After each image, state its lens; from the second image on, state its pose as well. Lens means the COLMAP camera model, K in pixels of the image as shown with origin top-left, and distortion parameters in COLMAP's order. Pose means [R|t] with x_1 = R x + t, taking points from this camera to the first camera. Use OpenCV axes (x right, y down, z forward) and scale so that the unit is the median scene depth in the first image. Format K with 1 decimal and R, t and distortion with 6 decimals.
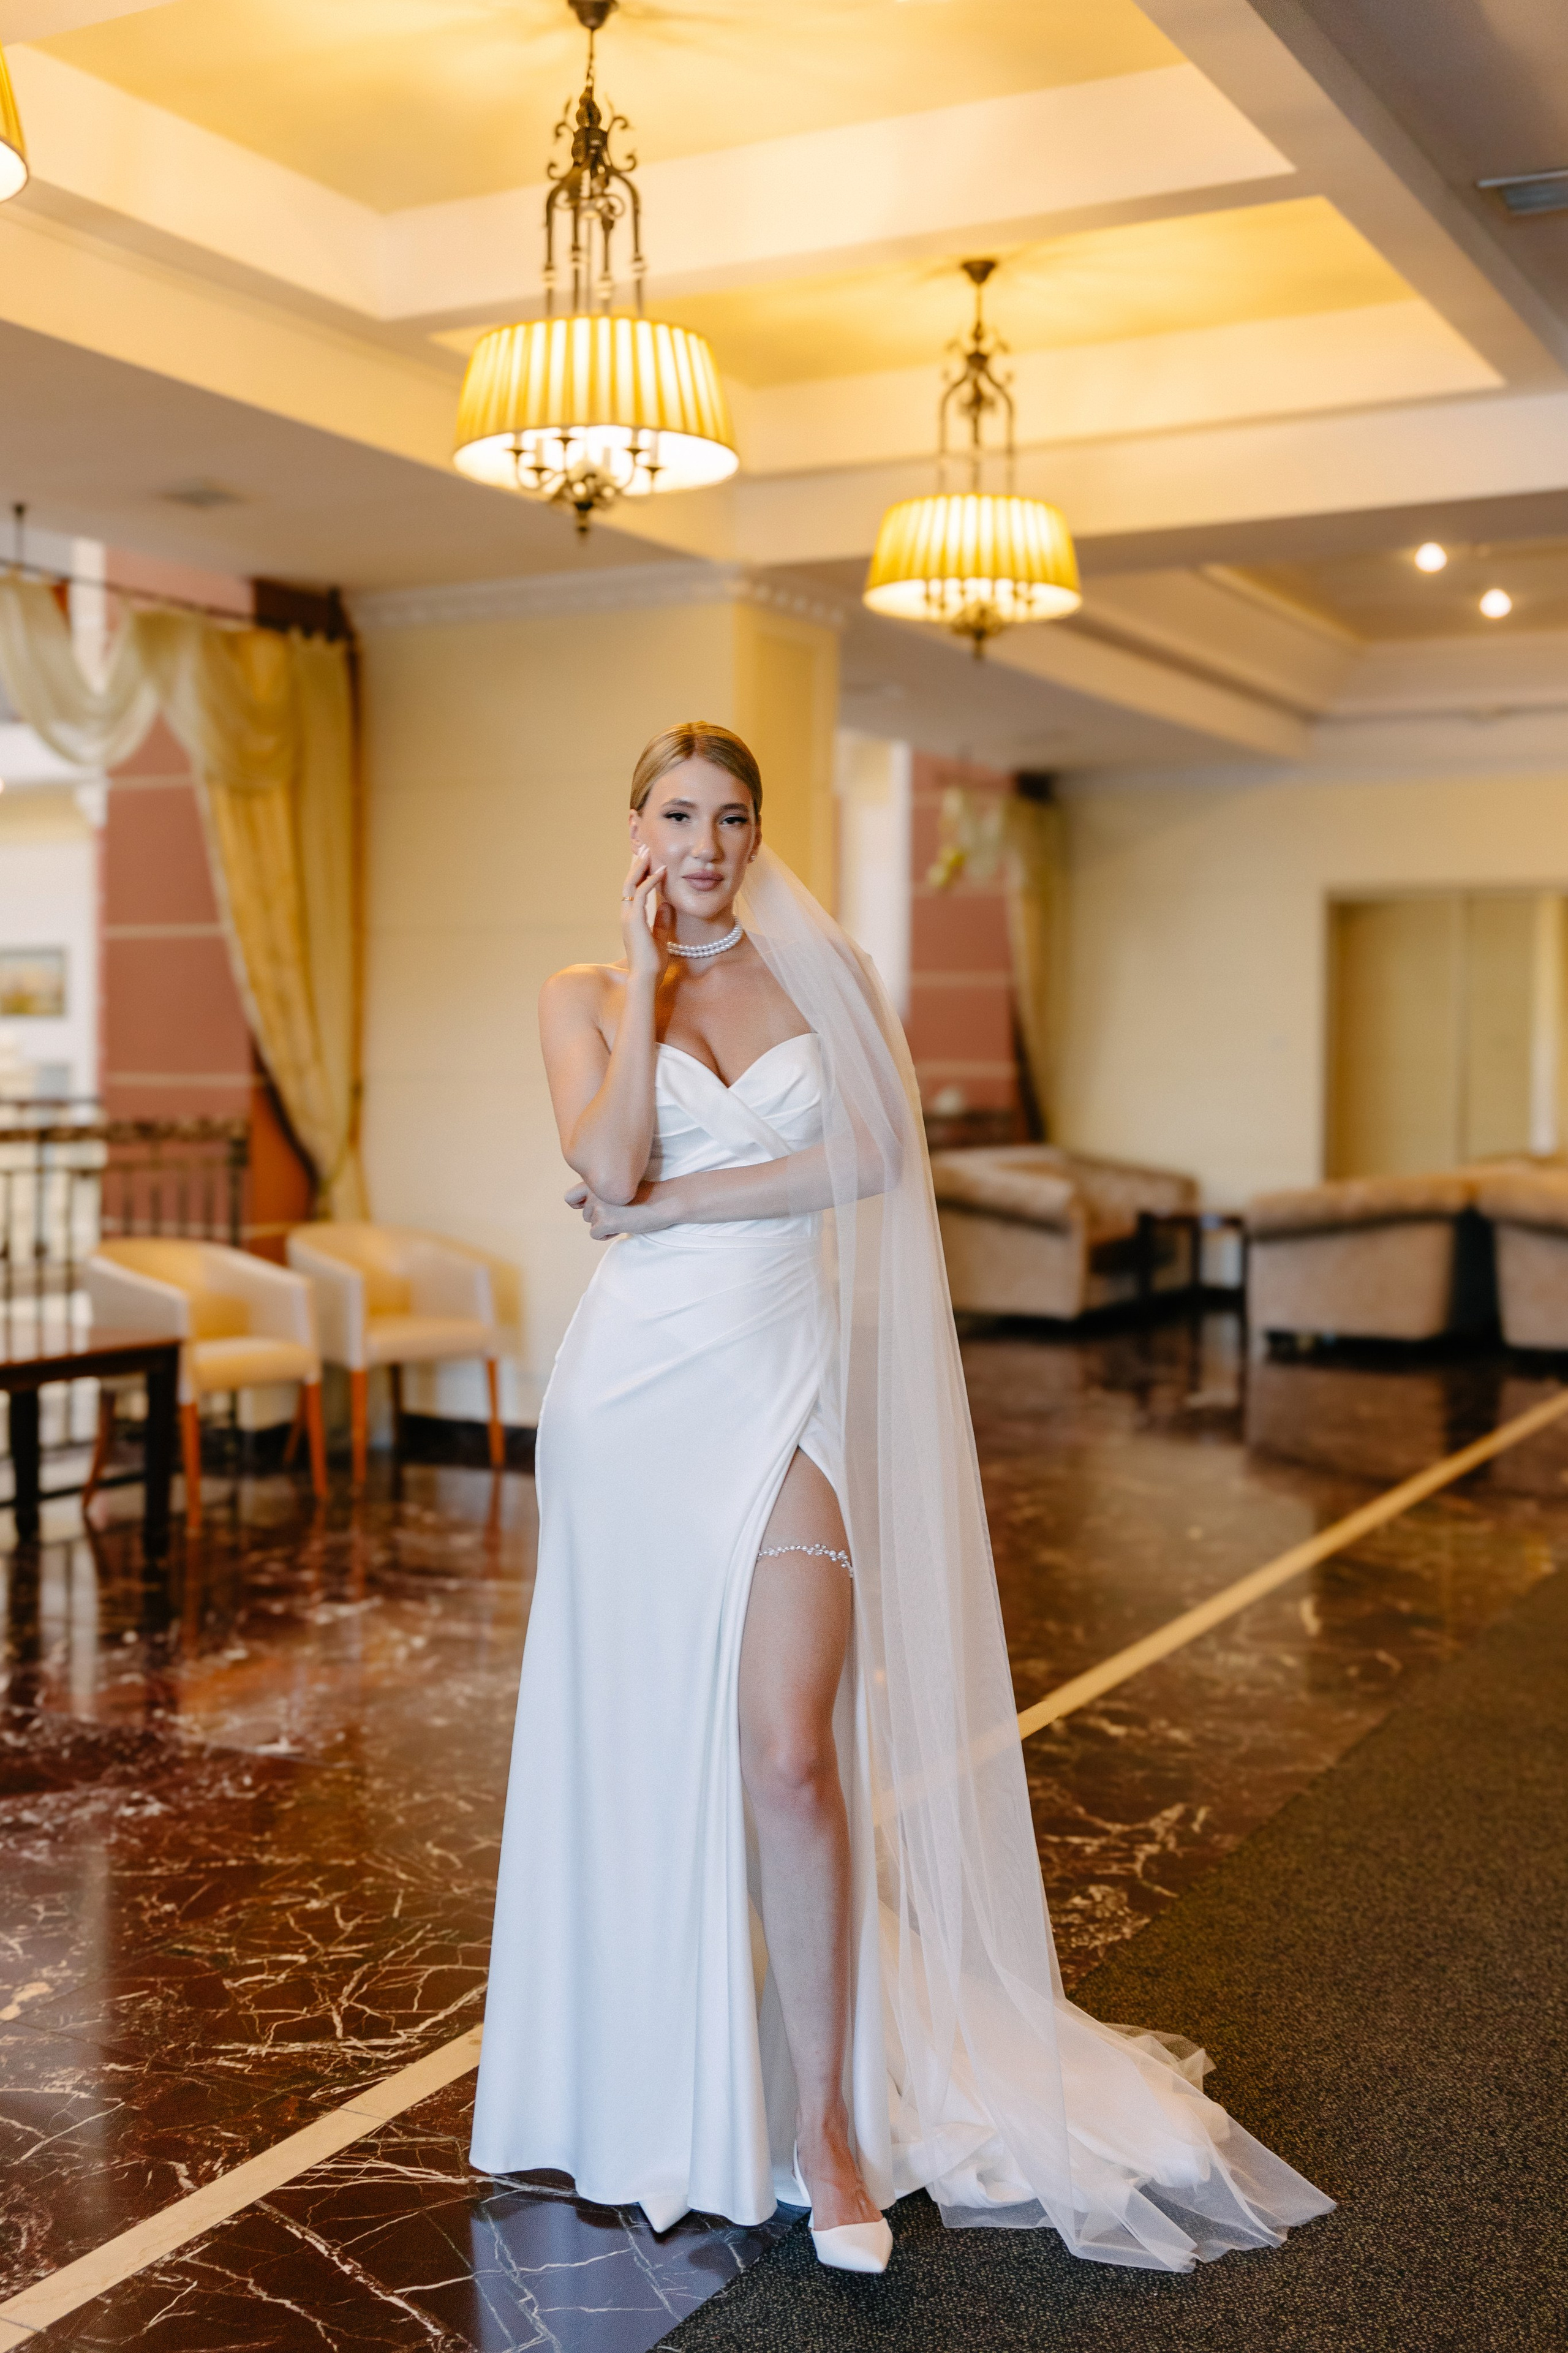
lens RADIAL K [[2587.1, 0, 784.0], [0, 2587.1, 1176.5], [0, 0, 1]] dist [0.002662, 0.010765]
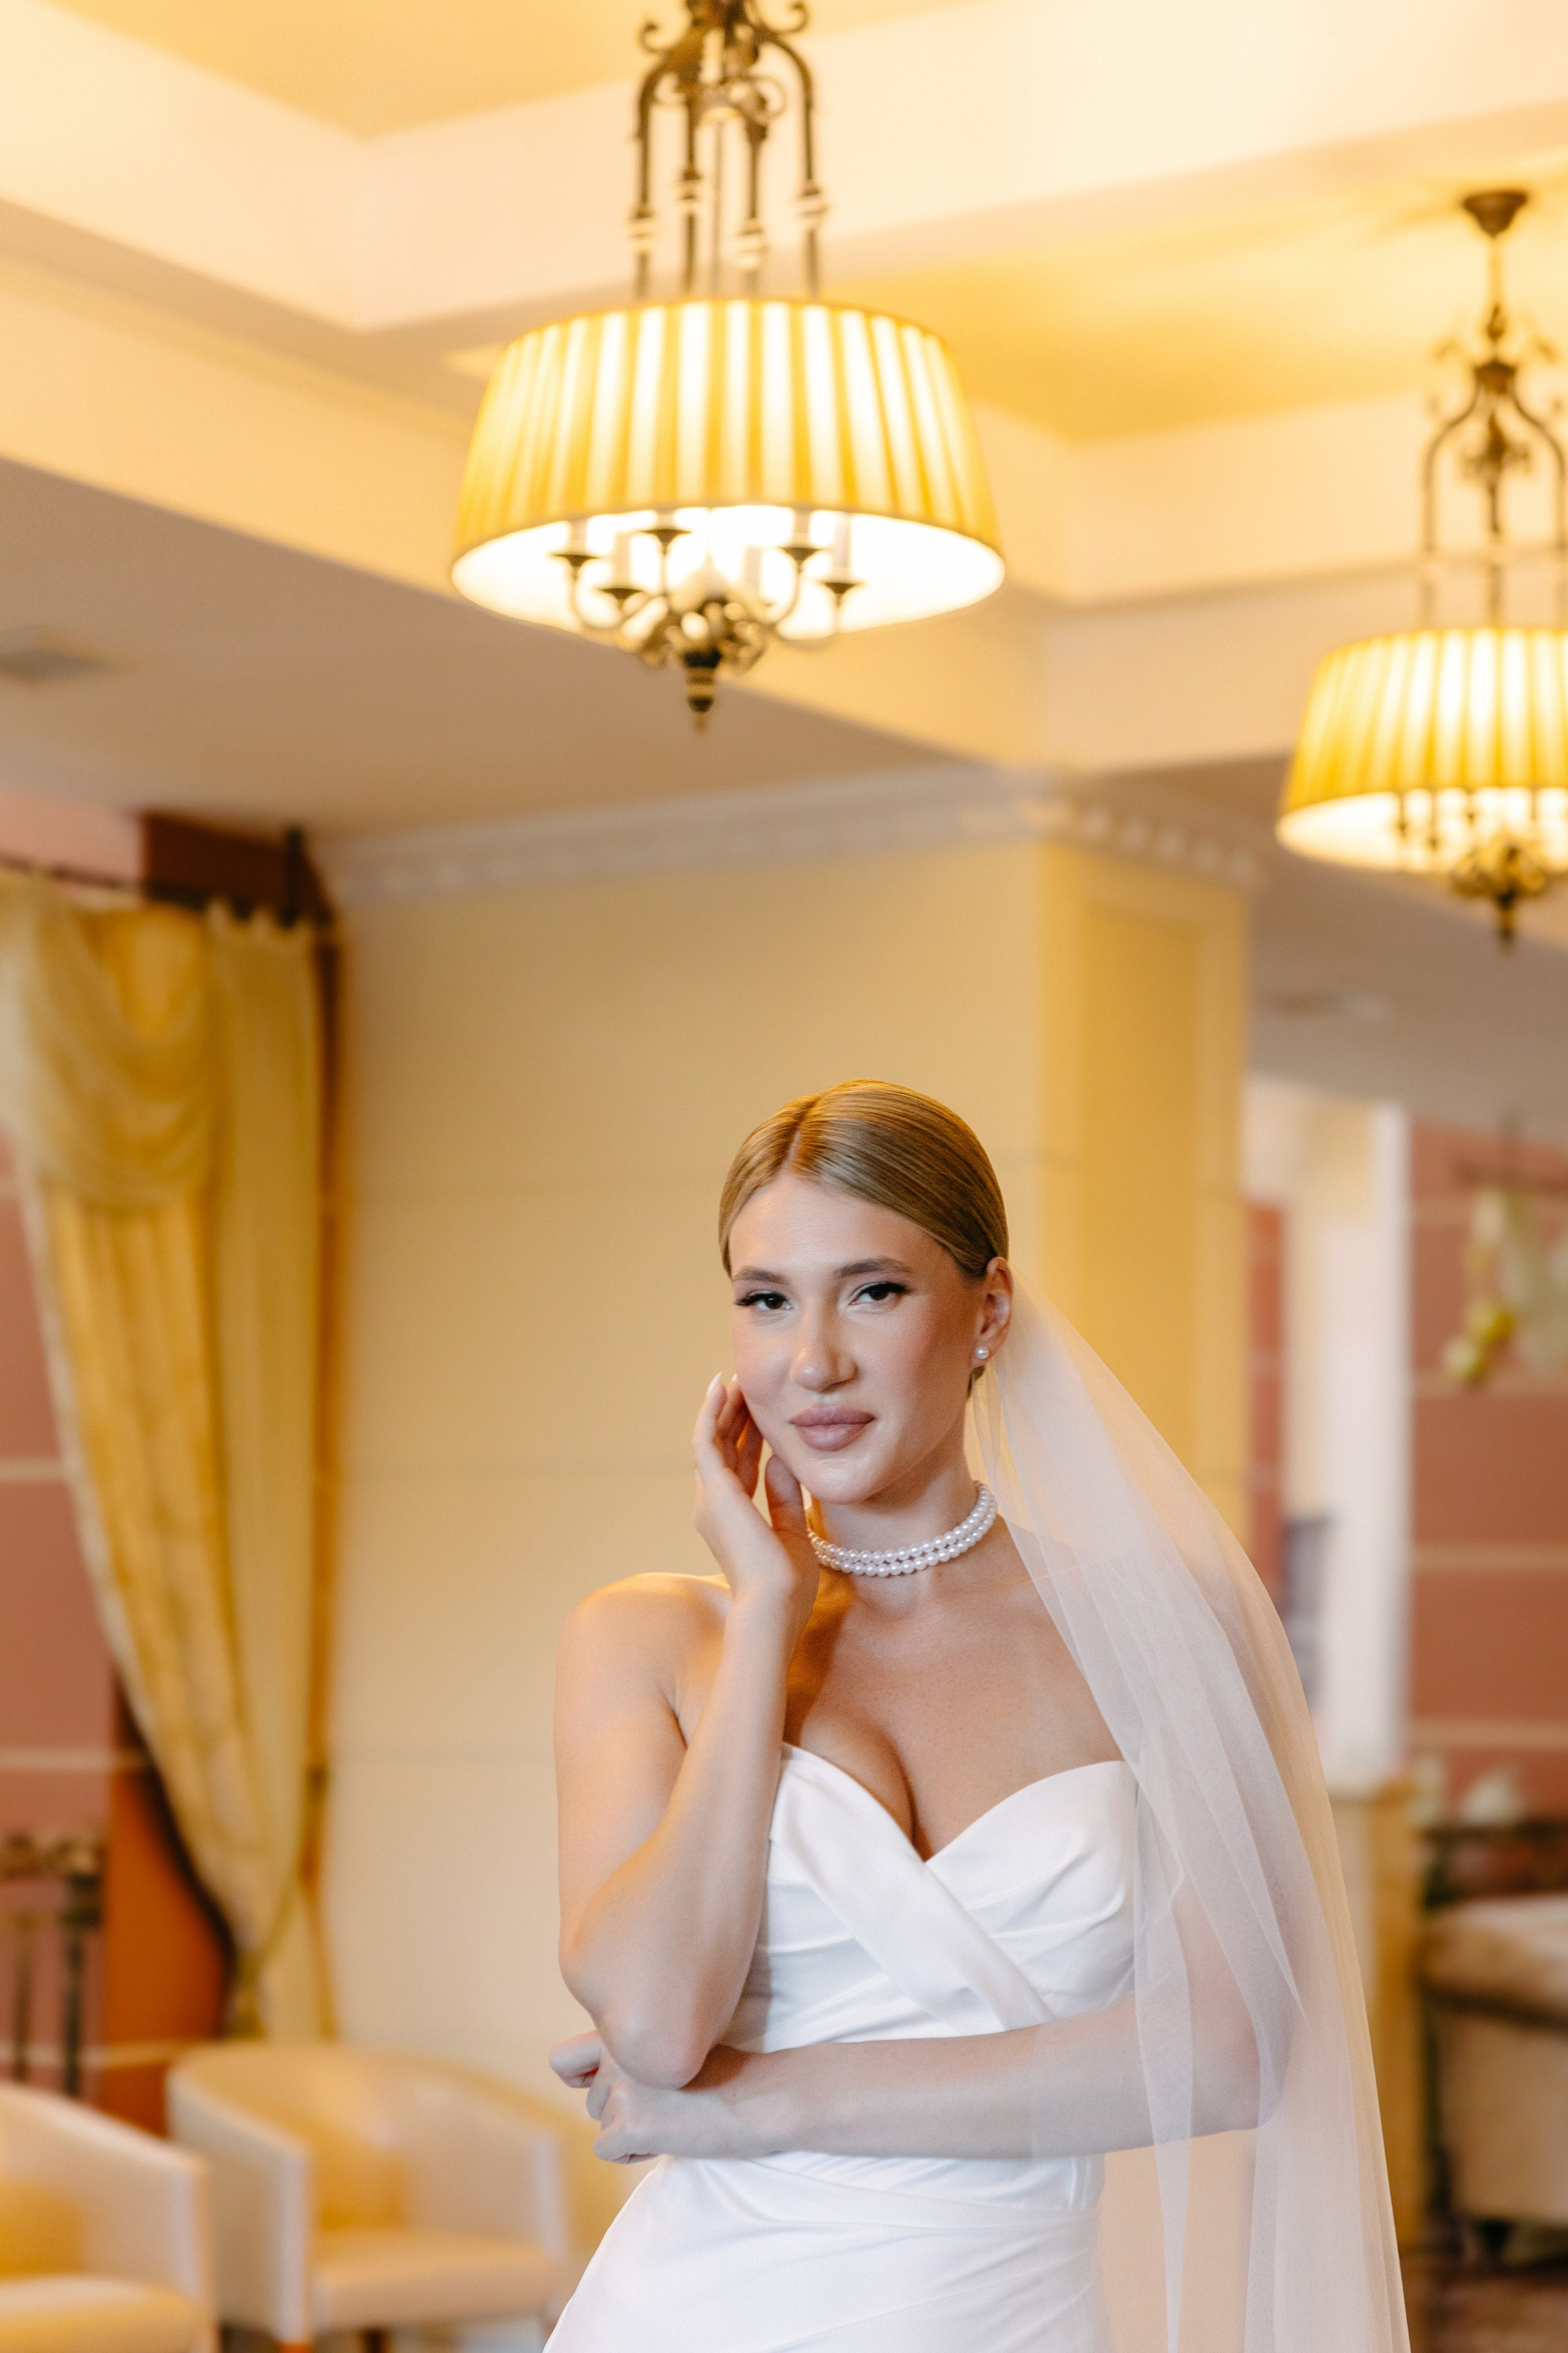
lens RADIAL K [[4579.8, 0, 784.0], [0, 4579.8, 1176.5], [0, 0, 1]] dist [0.009284, -0.373777]
pose [[0.994477, -0.006412, -0.104762, 0.028974], [-0.009209, 0.988952, -0.147948, -0.021836], [0.104553, 0.148096, 0.983431, 0.113974]]
